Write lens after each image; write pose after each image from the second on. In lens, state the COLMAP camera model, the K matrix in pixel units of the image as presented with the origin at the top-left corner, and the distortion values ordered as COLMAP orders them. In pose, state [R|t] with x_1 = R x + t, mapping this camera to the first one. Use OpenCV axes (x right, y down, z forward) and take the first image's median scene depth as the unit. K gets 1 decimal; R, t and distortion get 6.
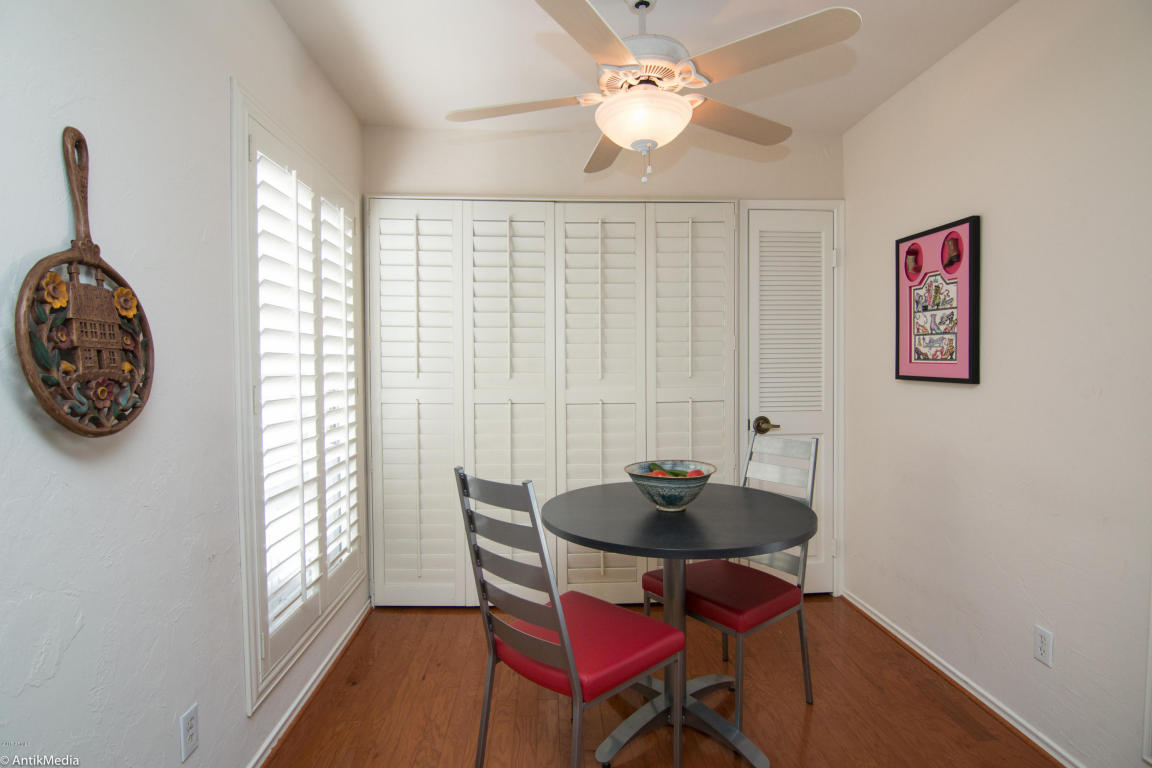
lens RADIAL K [[586.3, 0, 569.6], [0, 586.3, 377.4], [0, 0, 1]] dist [-0.024696, -0.000156]
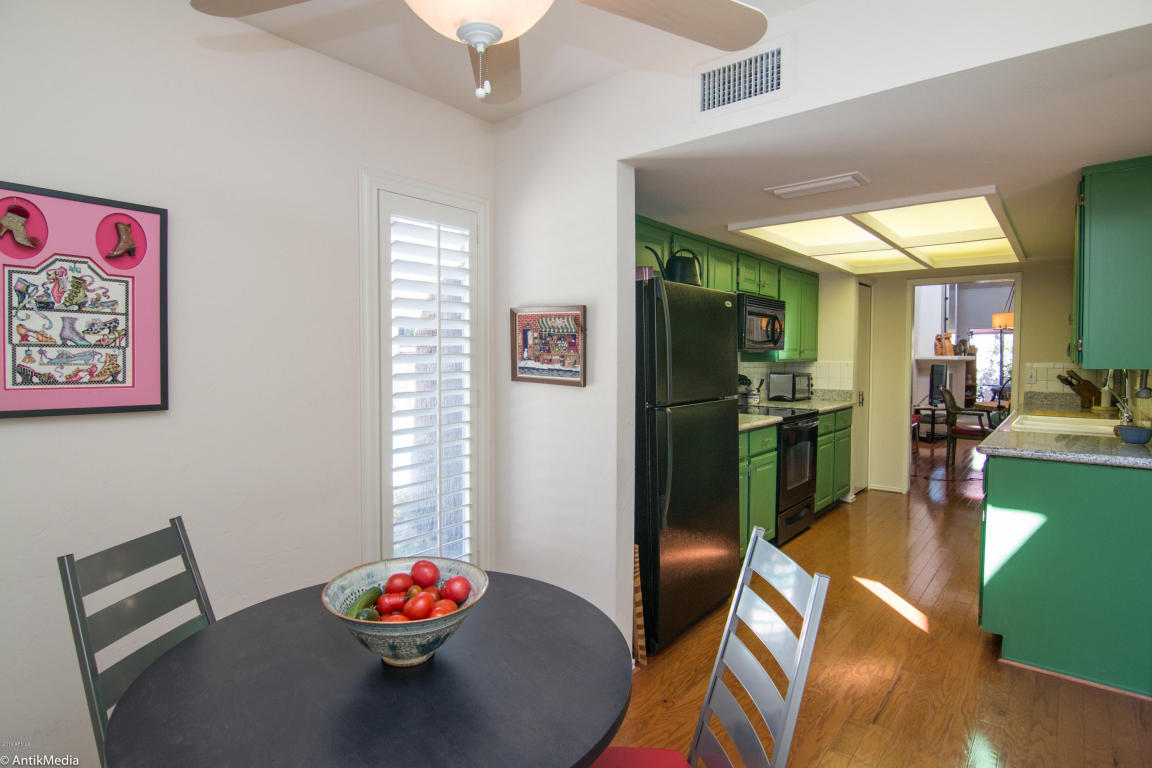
lens RADIAL K [[586.3, 0, 569.6], [0, 586.3, 377.4], [0, 0, 1]] dist [-0.024696, -0.000156]
pose [[-0.721989, -0.027129, 0.691373, -0.276777], [0.013558, 0.998484, 0.053338, -0.066461], [-0.691772, 0.047883, -0.720527, 1.094544]]
